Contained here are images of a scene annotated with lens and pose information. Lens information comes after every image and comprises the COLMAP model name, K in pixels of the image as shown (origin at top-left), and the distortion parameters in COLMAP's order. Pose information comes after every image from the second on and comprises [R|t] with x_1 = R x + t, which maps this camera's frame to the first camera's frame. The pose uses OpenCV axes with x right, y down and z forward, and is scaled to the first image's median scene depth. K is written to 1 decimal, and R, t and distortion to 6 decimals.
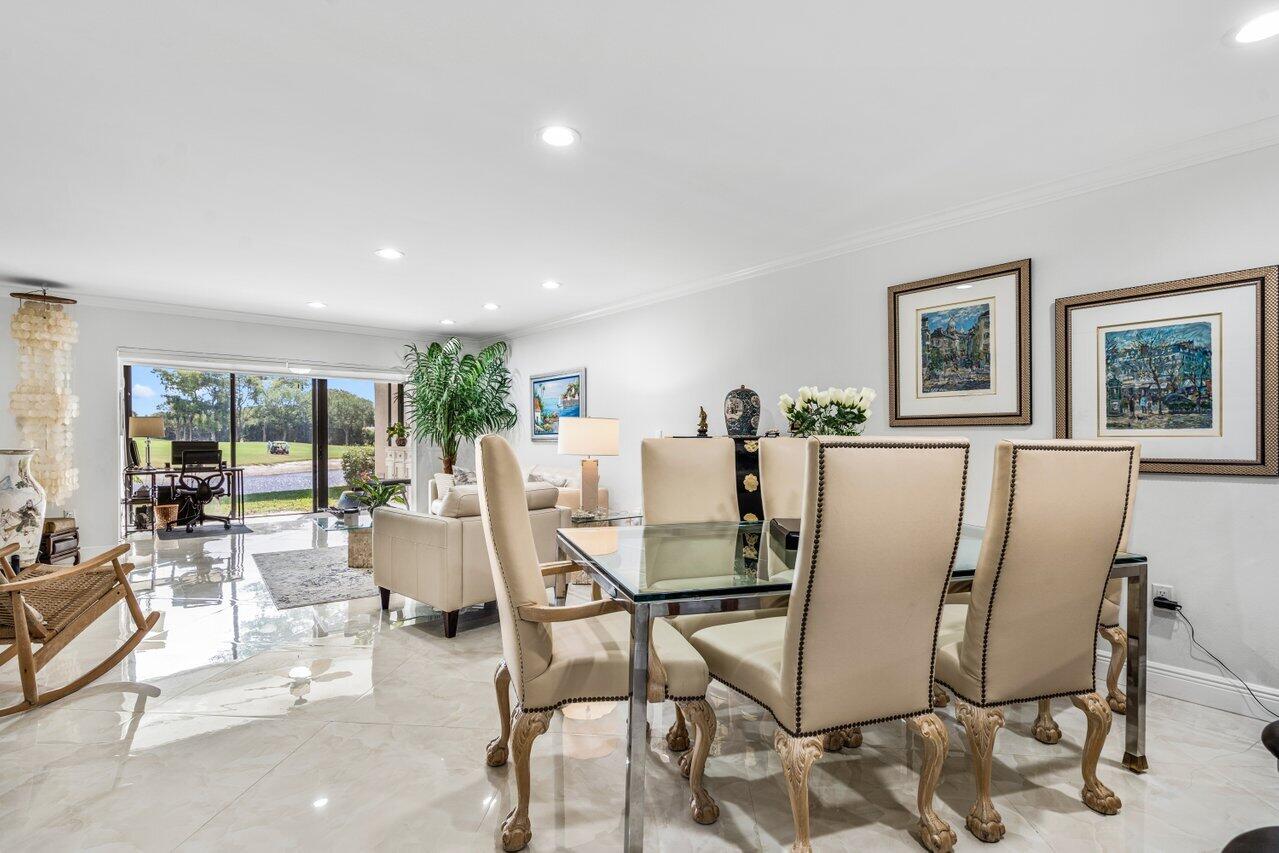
lens RADIAL K [[576.2, 0, 616.8], [0, 576.2, 438.6], [0, 0, 1]] dist [0.000920, 0.000162]
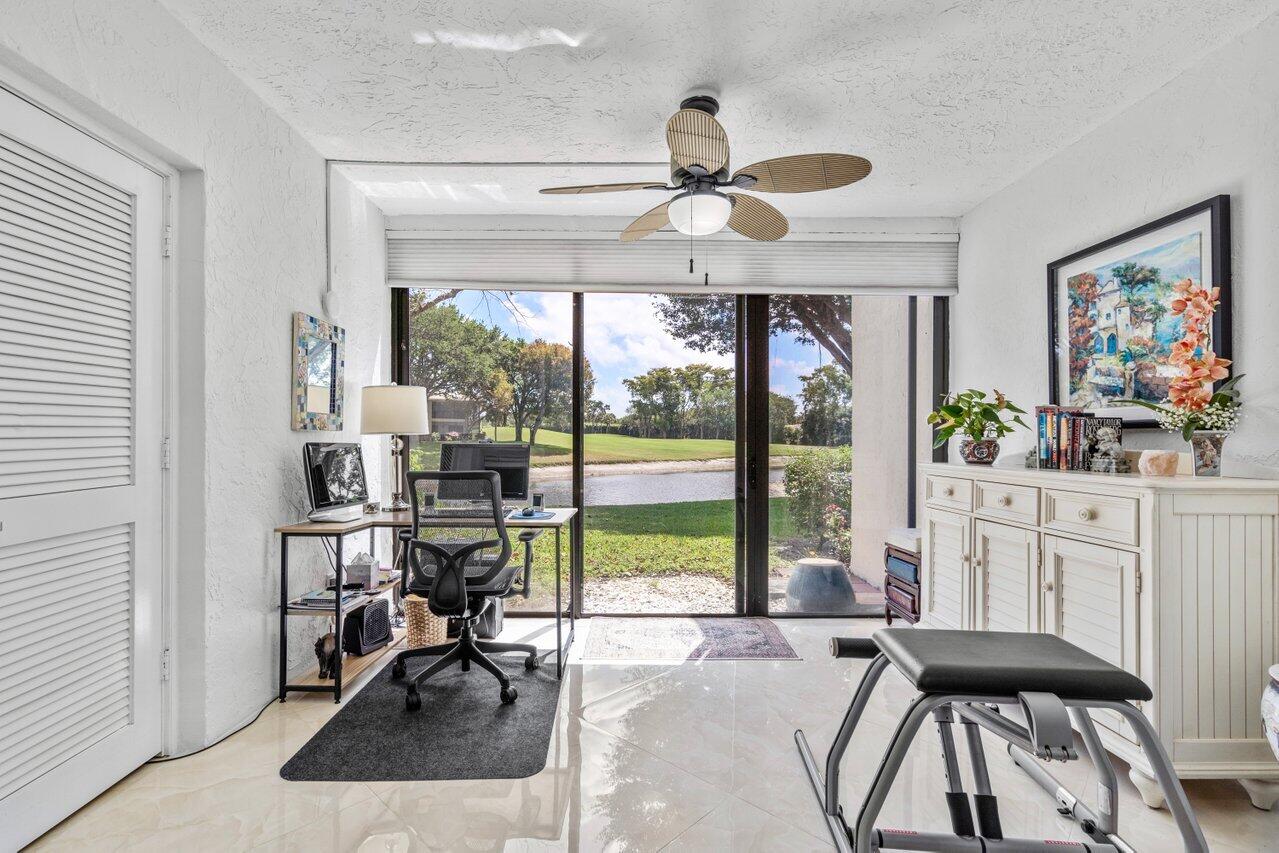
lens RADIAL K [[588.6, 0, 626.1], [0, 588.6, 436.7], [0, 0, 1]] dist [0.001696, 0.000387]
pose [[0.779571, 0.004164, -0.626300, -0.450196], [-0.004048, 0.999991, 0.001611, -0.002565], [0.626301, 0.001279, 0.779581, 0.861206]]
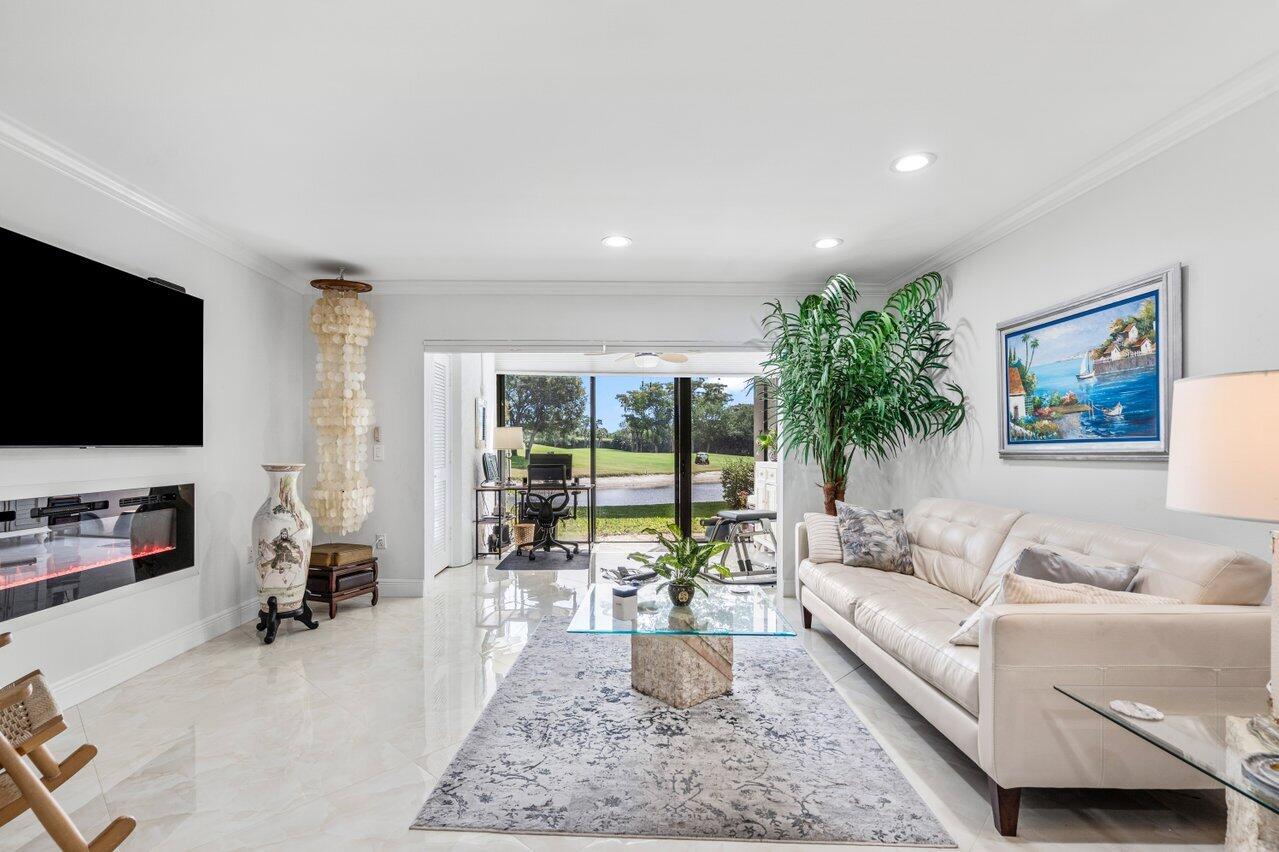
lens RADIAL K [[585.8, 0, 632.2], [0, 585.8, 451.4], [0, 0, 1]] dist [-0.003514, -0.000223]
pose [[0.793964, 0.001843, -0.607962, -0.095665], [-0.000501, 0.999997, 0.002378, -0.001814], [0.607964, -0.001583, 0.793963, 0.422396]]
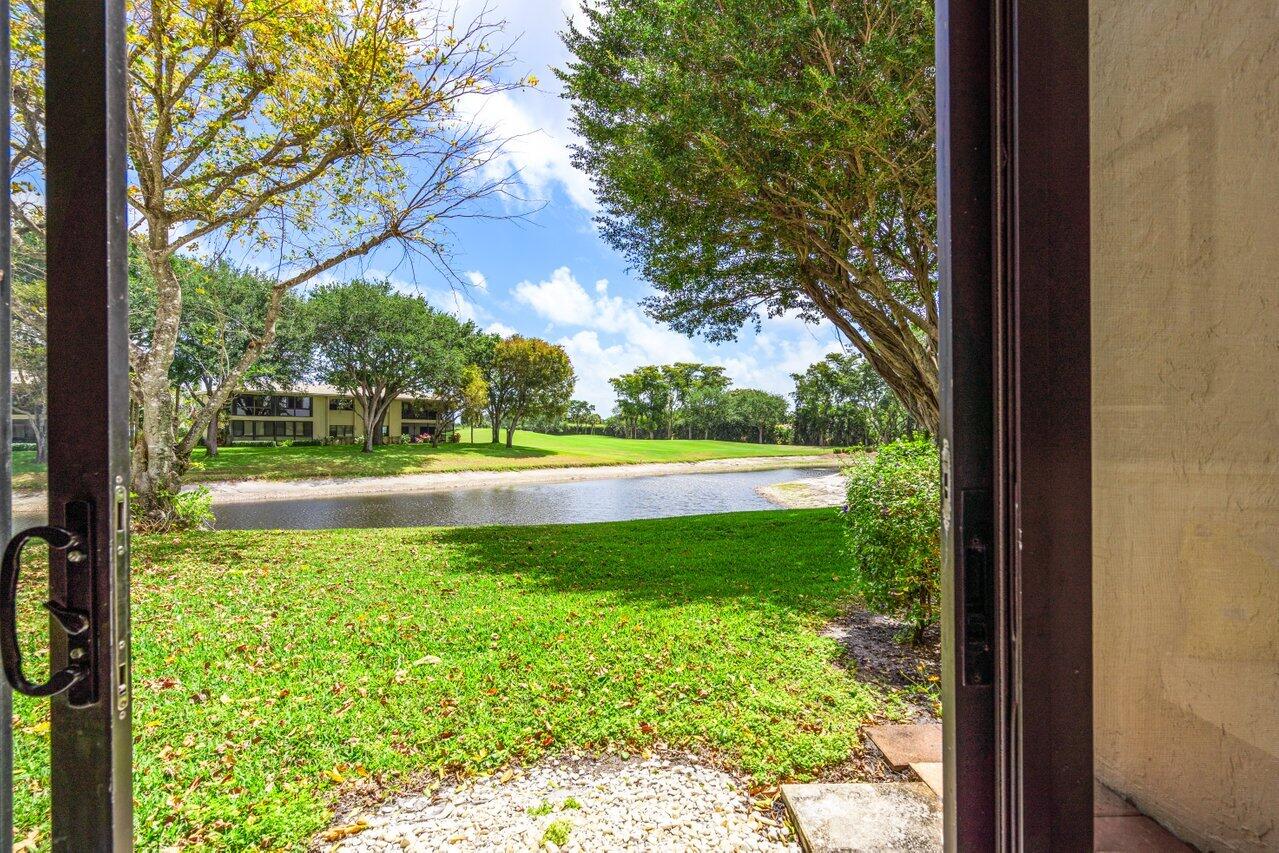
lens RADIAL K [[608.0, 0, 631.0], [0, 608.0, 432.0], [0, 0, 1]] dist [0.014086, 0.000049]
pose [[0.798369, -0.006454, -0.602134, -0.714829], [0.002124, 0.999967, -0.007902, 0.005304], [0.602165, 0.005029, 0.798356, 1.293551]]
